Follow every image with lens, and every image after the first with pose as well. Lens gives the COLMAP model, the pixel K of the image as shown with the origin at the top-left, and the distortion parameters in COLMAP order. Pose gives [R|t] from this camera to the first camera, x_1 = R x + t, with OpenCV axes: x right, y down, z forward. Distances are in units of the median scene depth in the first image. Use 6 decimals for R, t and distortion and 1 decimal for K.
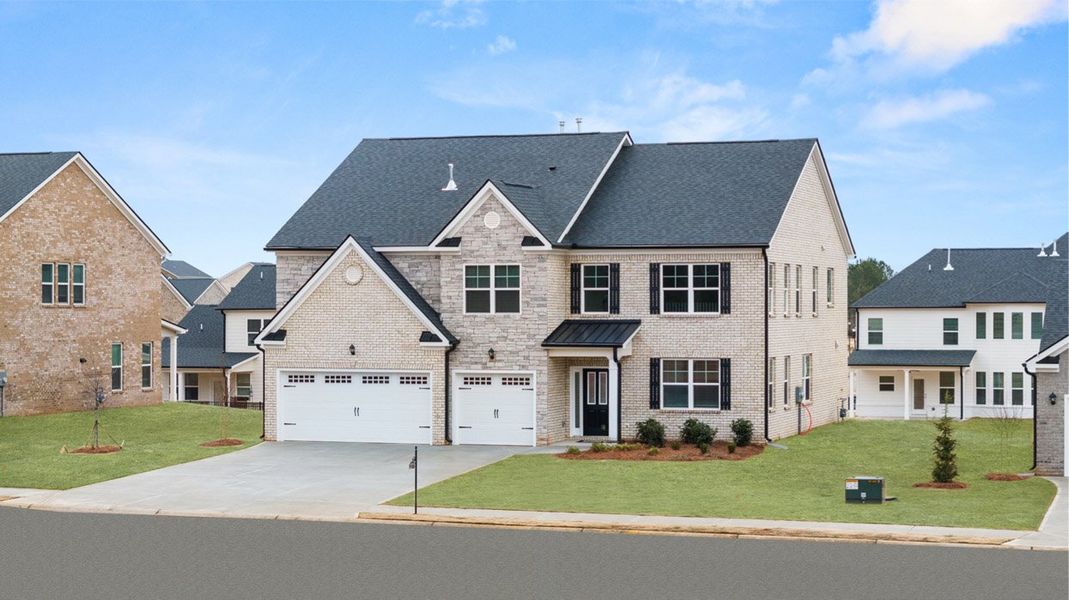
lens RADIAL K [[2160.1, 0, 533.8], [0, 2160.1, 301.2], [0, 0, 1]] dist [-0.119186, 0.000000]
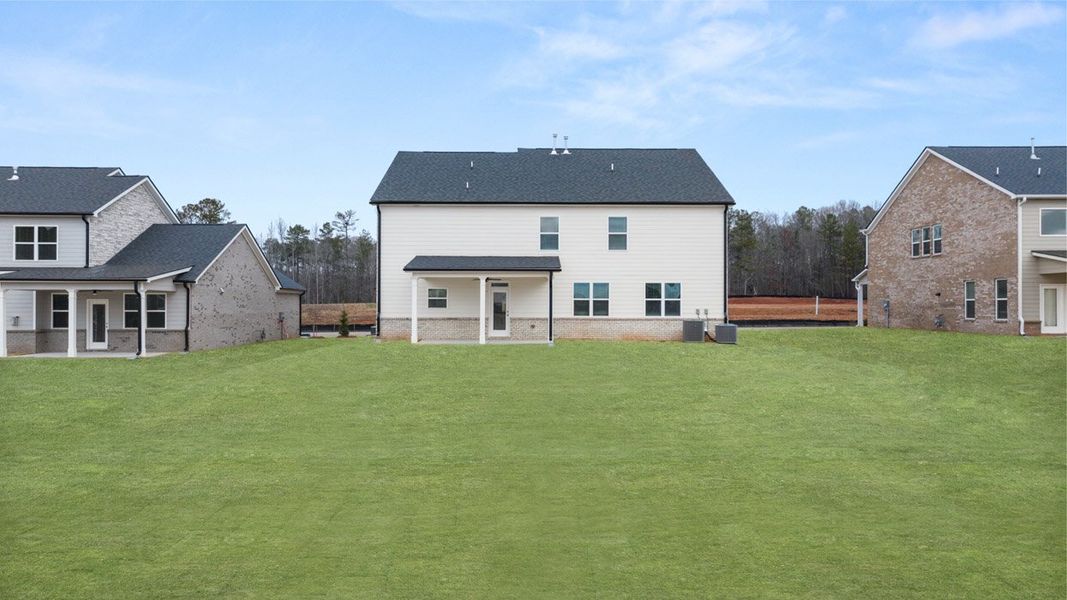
lens RADIAL K [[738.5, 0, 535.3], [0, 738.5, 304.0], [0, 0, 1]] dist [-0.008923, 0.000243]
pose [[-0.947965, -0.000746, -0.318374, 0.229379], [0.001306, 0.999980, -0.006232, 0.045031], [0.318373, -0.006323, -0.947945, 1.688336]]
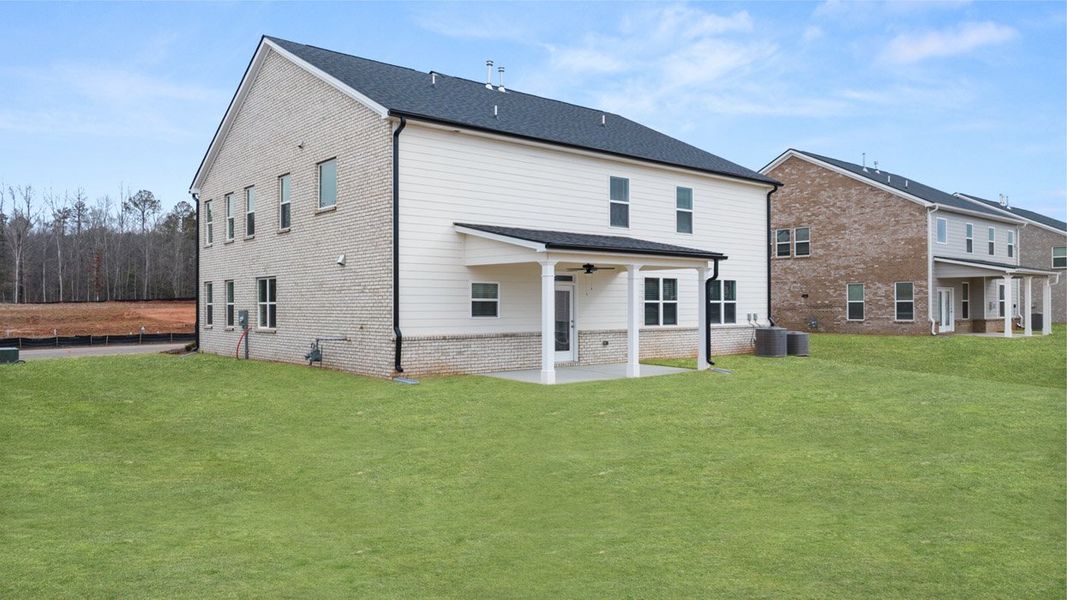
lens RADIAL K [[757.1, 0, 533.2], [0, 757.1, 298.2], [0, 0, 1]] dist [-0.019726, 0.003819]
pose [[-0.519075, -0.005024, -0.854714, 0.369654], [0.007267, 0.999921, -0.010291, 0.040538], [0.854698, -0.011553, -0.518997, 1.363985]]
